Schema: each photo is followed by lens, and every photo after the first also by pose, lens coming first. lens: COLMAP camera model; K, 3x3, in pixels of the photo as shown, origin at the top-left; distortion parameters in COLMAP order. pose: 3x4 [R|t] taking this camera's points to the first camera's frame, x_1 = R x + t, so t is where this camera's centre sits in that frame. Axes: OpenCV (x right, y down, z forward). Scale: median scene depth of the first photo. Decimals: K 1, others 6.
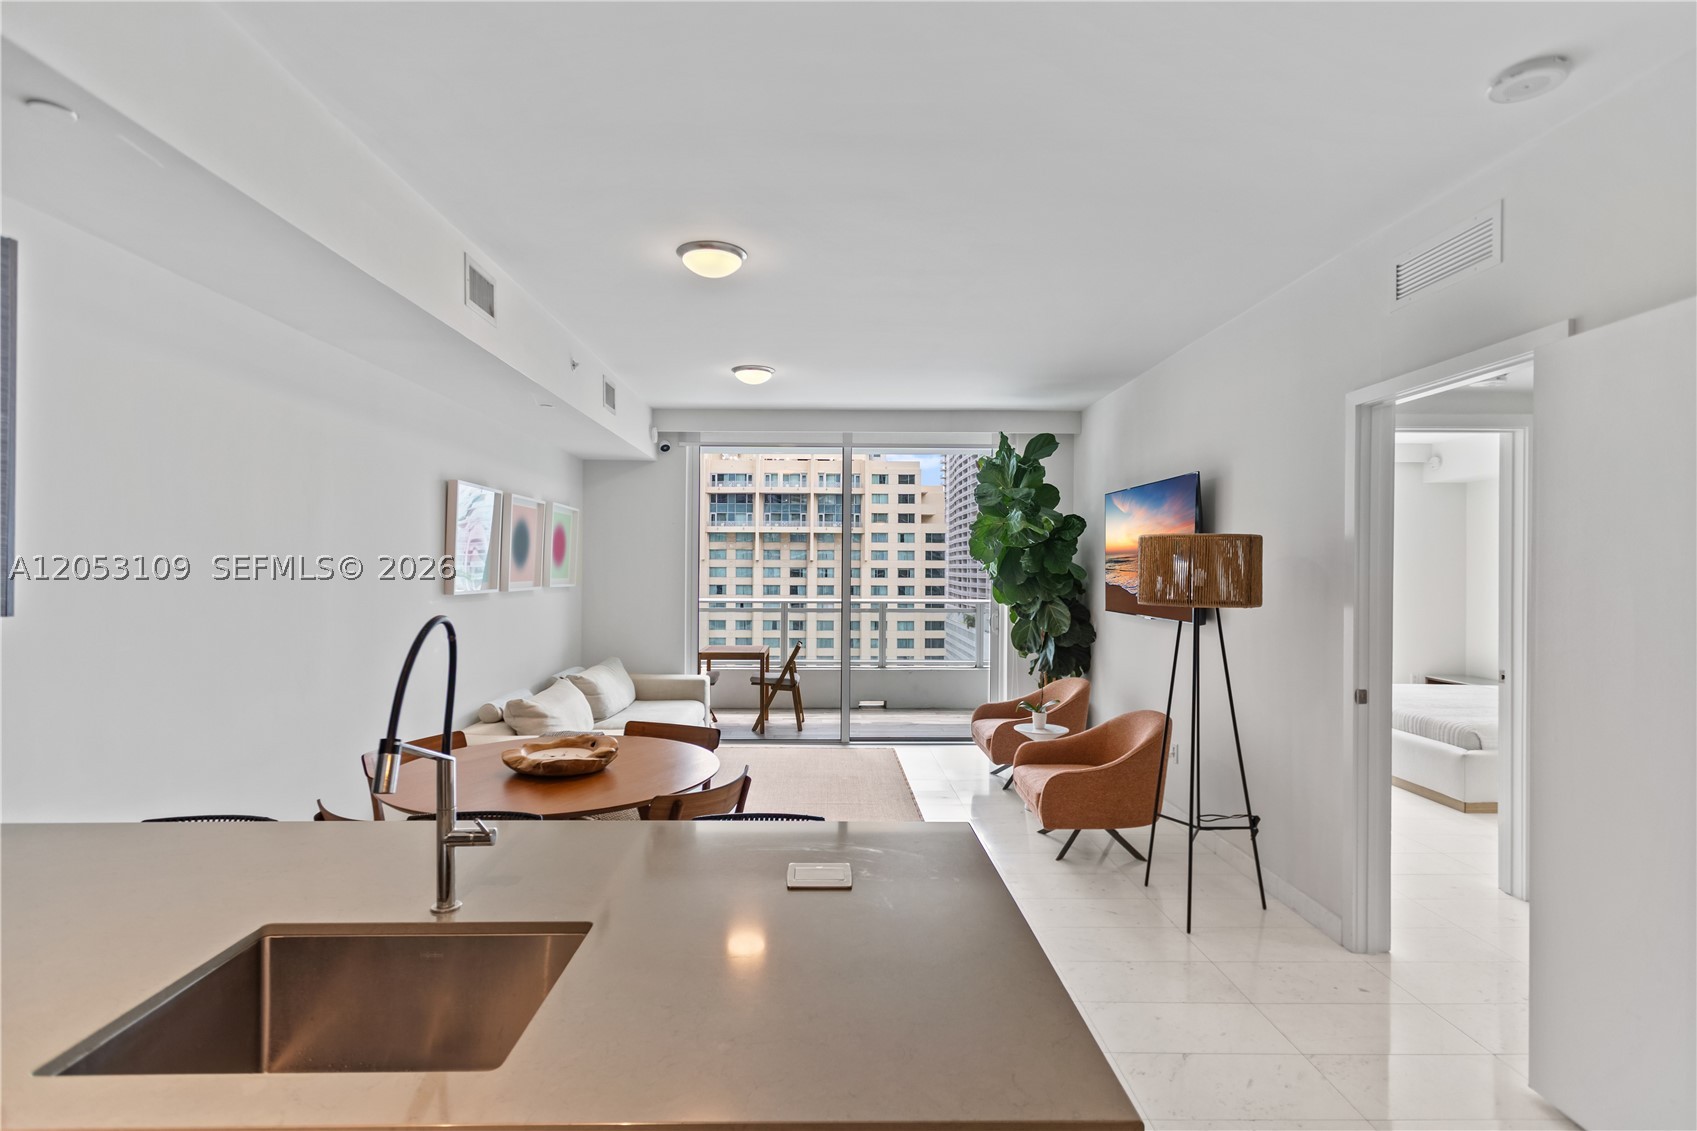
lens RADIAL K [[850.2, 0, 850.9], [0, 850.2, 561.3], [0, 0, 1]] dist [0.006358, 0.003066]
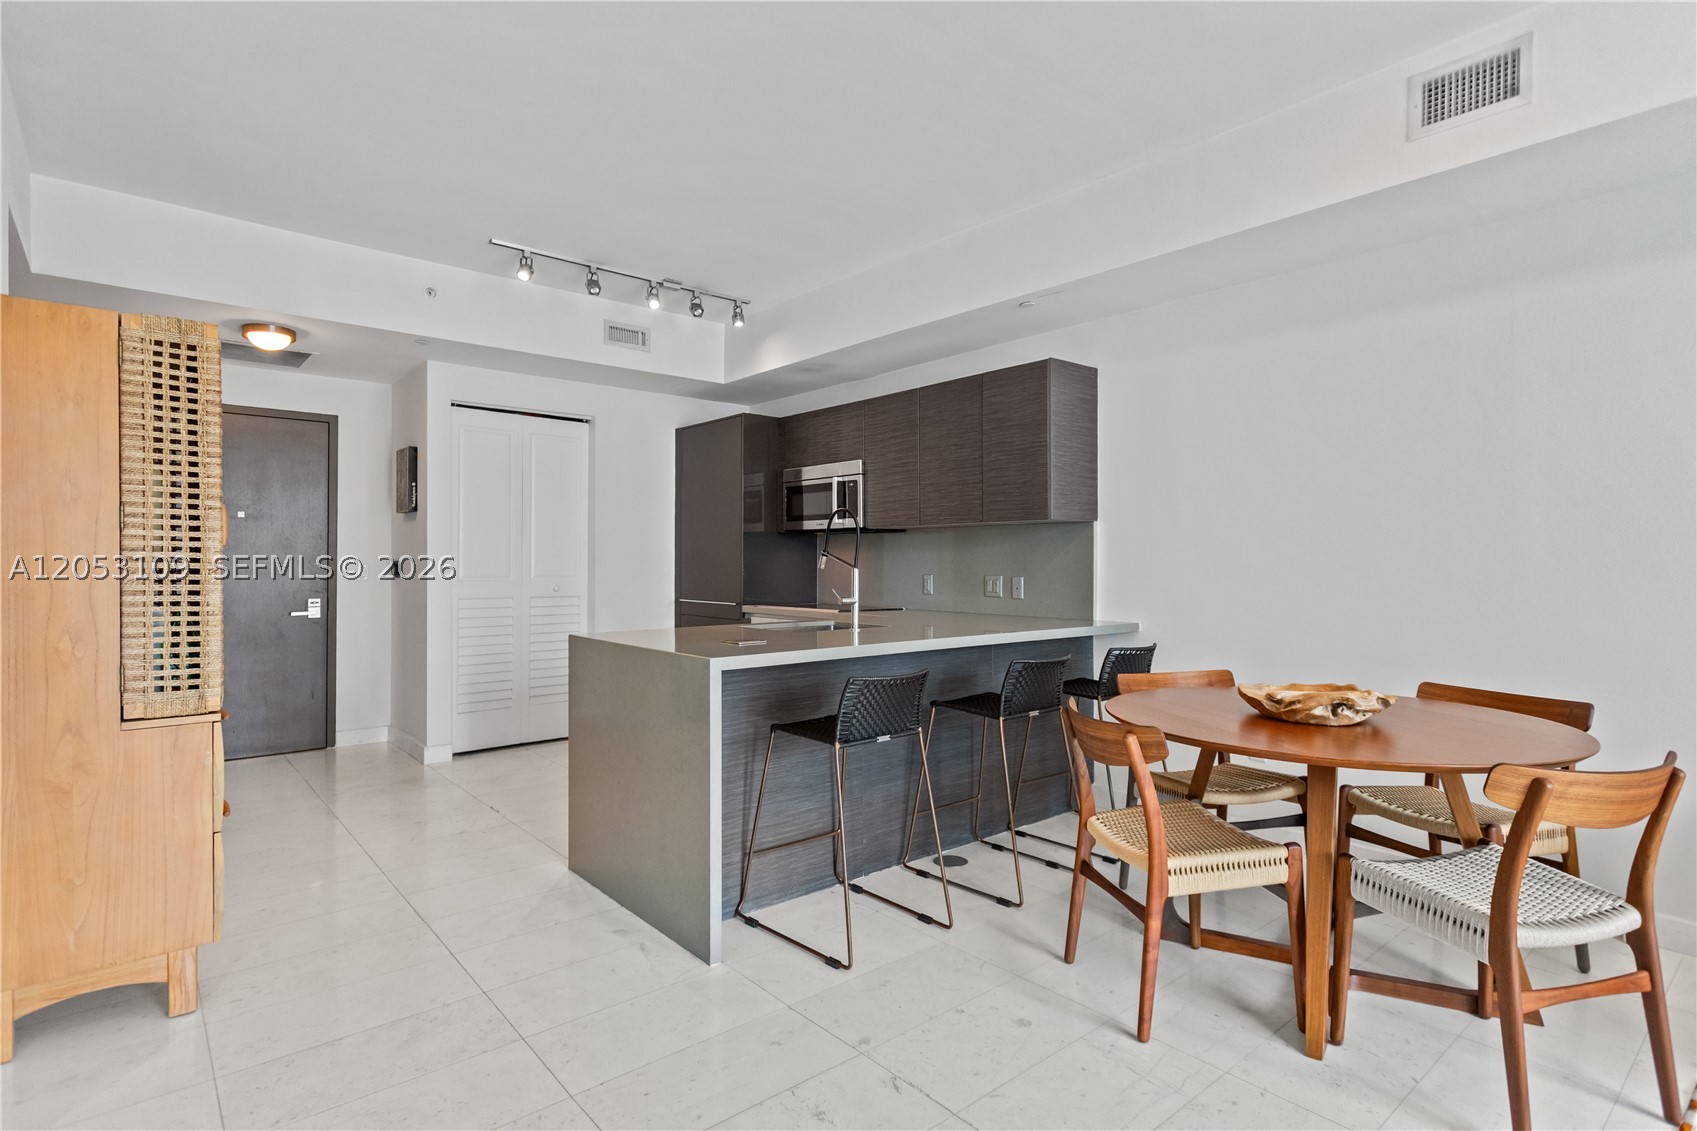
lens RADIAL K [[850.2, 0, 842.1], [0, 850.2, 571.5], [0, 0, 1]] dist [0.006358, 0.003066]
pose [[-0.783838, 0.012169, -0.620846, 0.199087], [0.005762, 0.999907, 0.012324, 0.038252], [0.620938, 0.006083, -0.783836, 0.545138]]
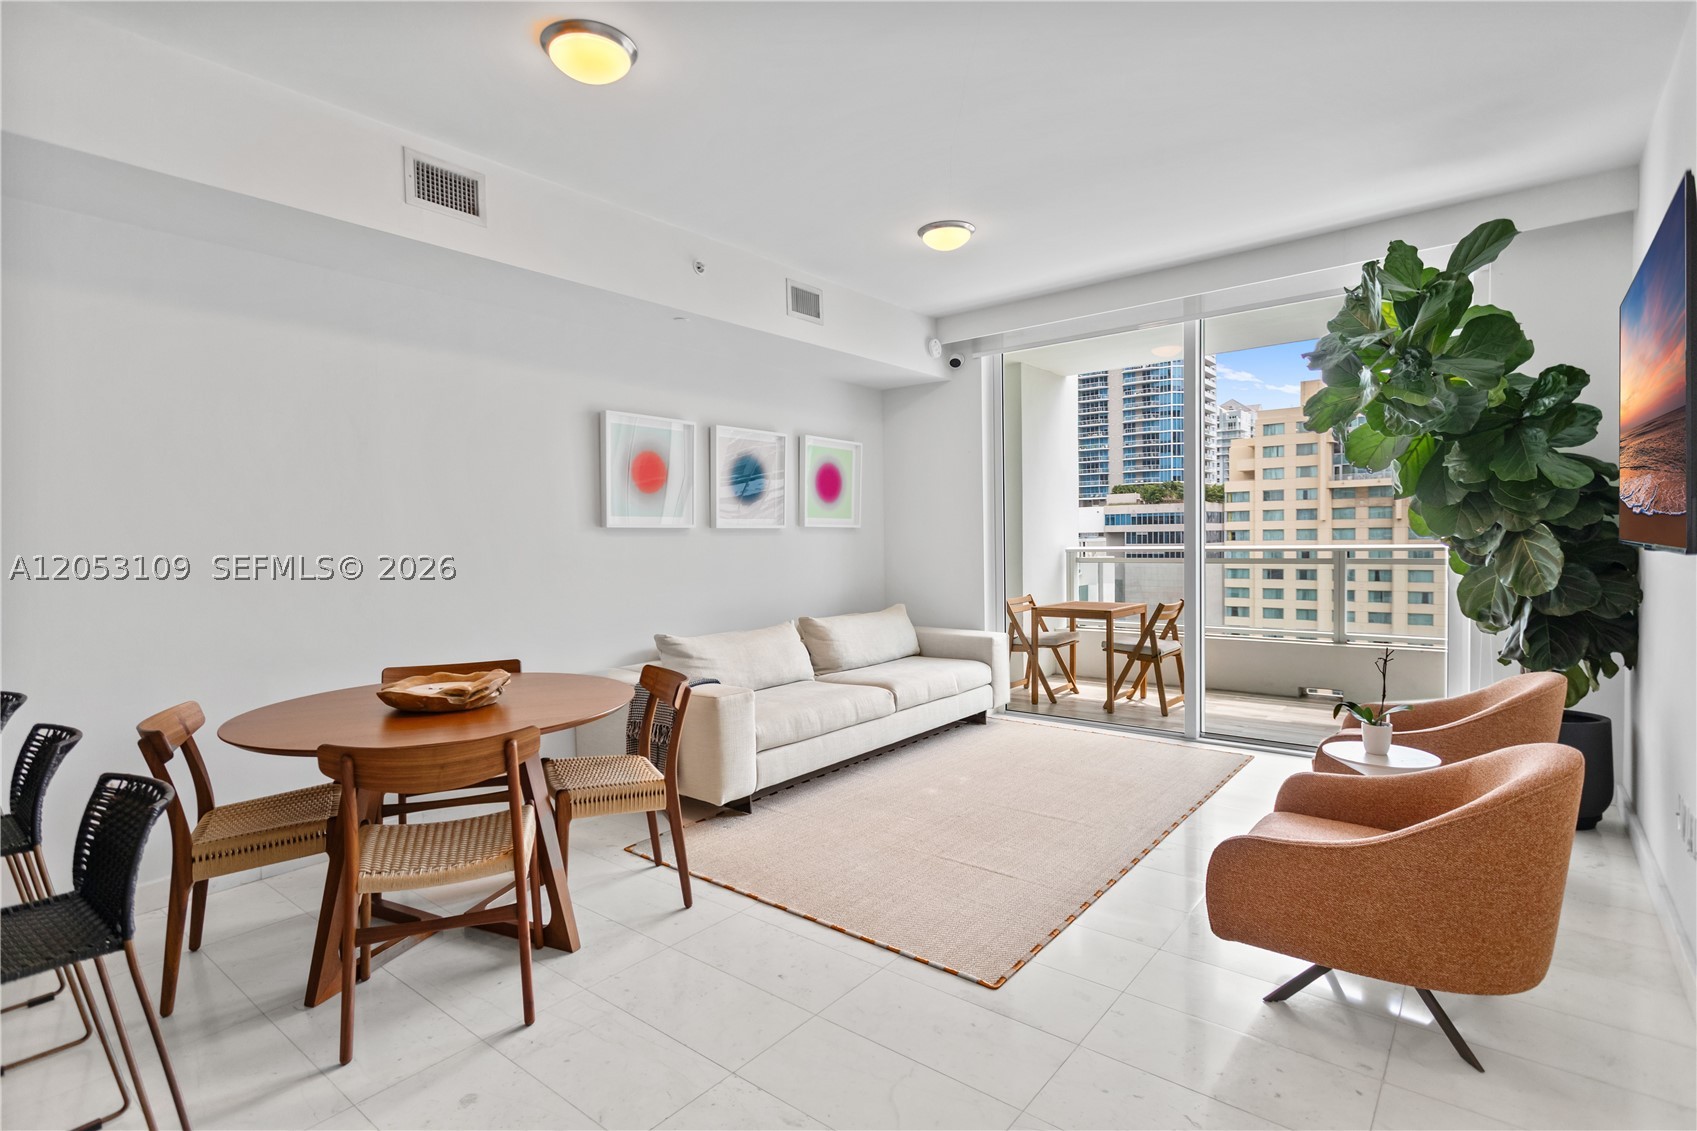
lens RADIAL K [[850.2, 0, 831.5], [0, 850.2, 556.5], [0, 0, 1]] dist [0.006358, 0.003066]
pose [[0.753600, -0.003716, -0.657322, 0.218140], [0.024630, 0.999441, 0.022586, 0.033349], [0.656871, -0.033211, 0.753271, 0.243804]]
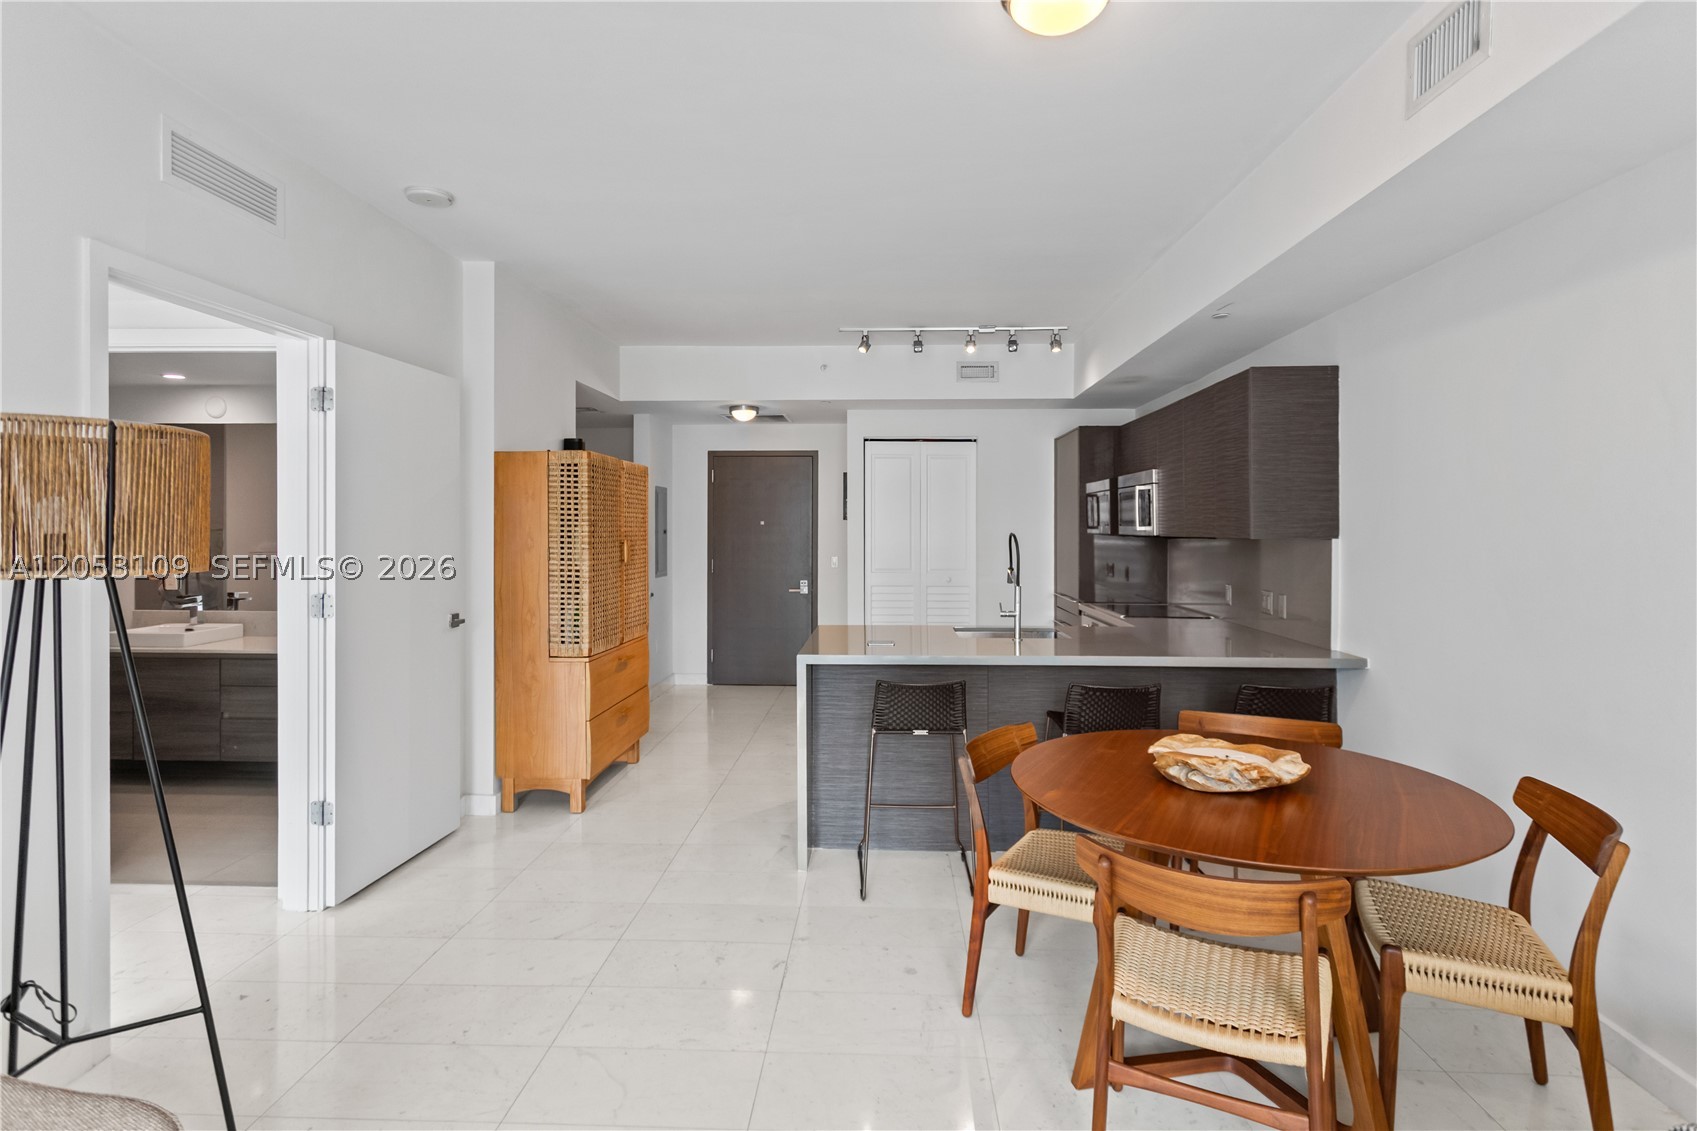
lens RADIAL K [[850.2, 0, 846.1], [0, 850.2, 537.5], [0, 0, 1]] dist [0.006358, 0.003066]
pose [[-0.996916, 0.004437, 0.078354, -0.029132], [0.005110, 0.999952, 0.008393, 0.007480], [-0.078313, 0.008767, -0.996890, 0.719548]]
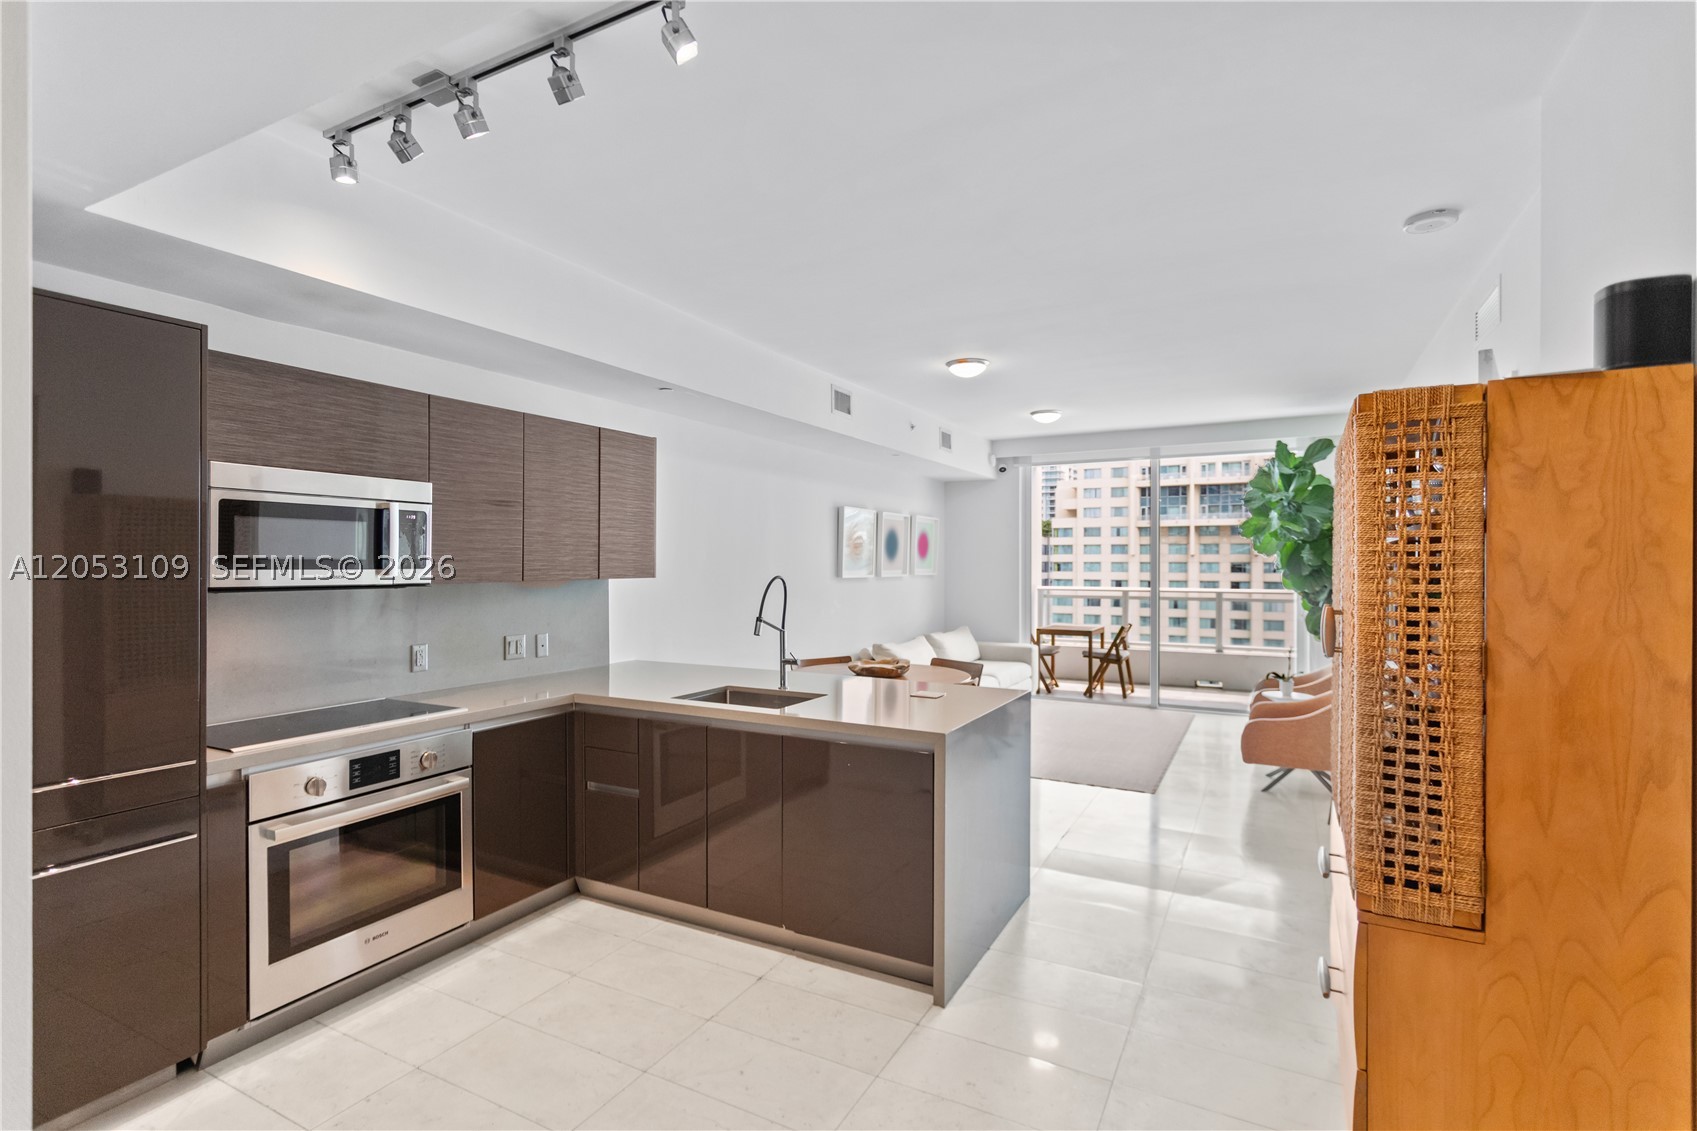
lens RADIAL K [[850.2, 0, 840.1], [0, 850.2, 561.3], [0, 0, 1]] dist [0.006358, 0.003066]
pose [[0.870414, -0.005874, -0.492286, 0.182789], [0.008220, 0.999963, 0.002603, 0.002054], [0.492252, -0.006312, 0.870430, -0.228372]]
